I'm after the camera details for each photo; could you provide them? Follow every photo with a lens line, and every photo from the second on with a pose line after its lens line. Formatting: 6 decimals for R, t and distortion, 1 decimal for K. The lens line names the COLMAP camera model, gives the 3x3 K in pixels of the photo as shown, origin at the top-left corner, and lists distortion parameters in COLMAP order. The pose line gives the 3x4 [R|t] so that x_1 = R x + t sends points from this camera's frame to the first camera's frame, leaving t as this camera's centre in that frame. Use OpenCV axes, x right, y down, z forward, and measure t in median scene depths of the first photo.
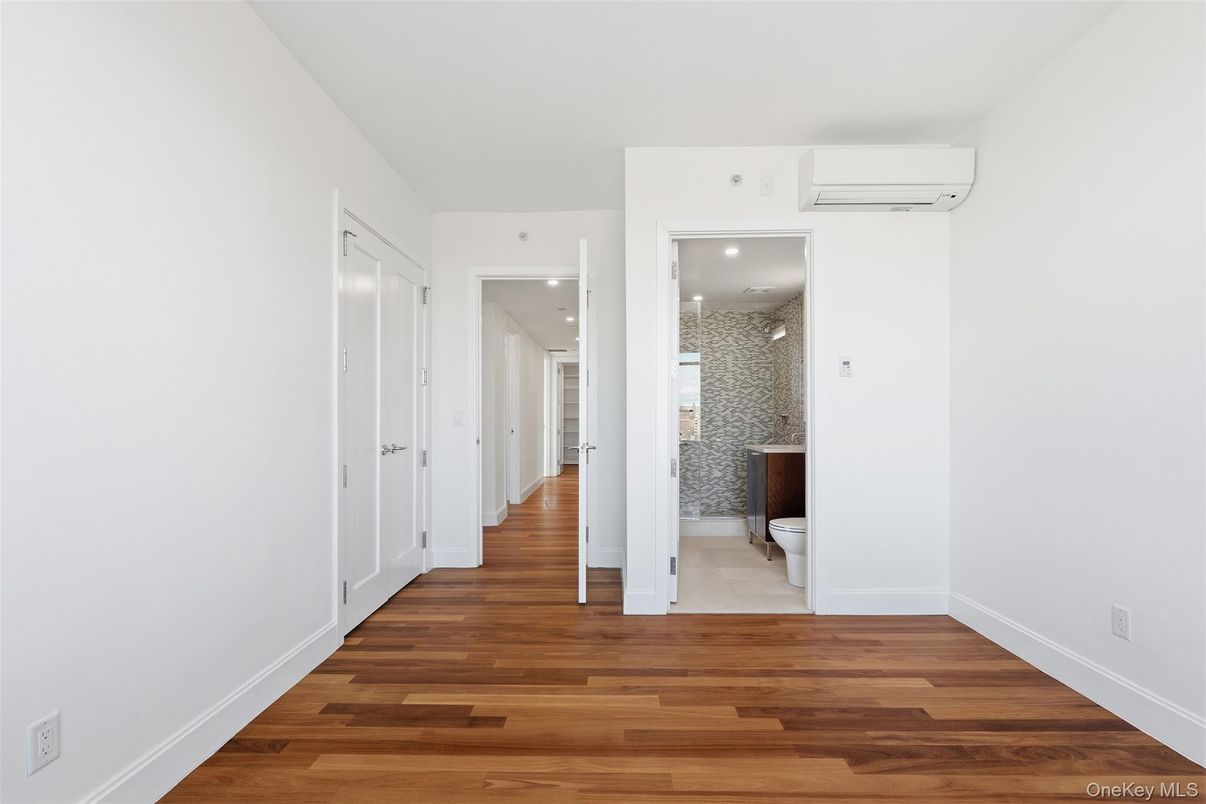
lens RADIAL K [[526.3, 0, 603.0], [0, 526.3, 408.3], [0, 0, 1]] dist [0.000476, 0.000616]
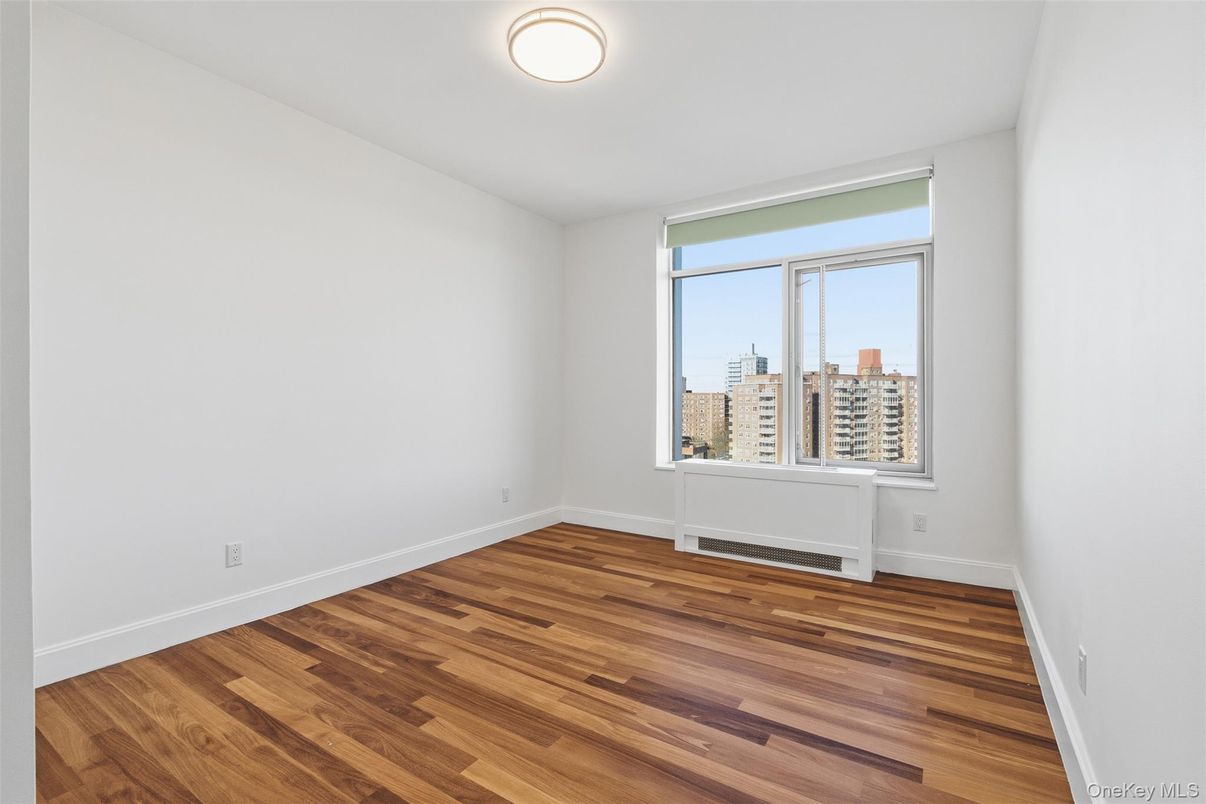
lens RADIAL K [[526.3, 0, 604.2], [0, 526.3, 402.2], [0, 0, 1]] dist [0.000476, 0.000616]
pose [[-0.846473, -0.001112, 0.532431, -0.464308], [-0.010186, 0.999849, -0.014105, 0.035548], [-0.532334, -0.017362, -0.846356, 1.549688]]
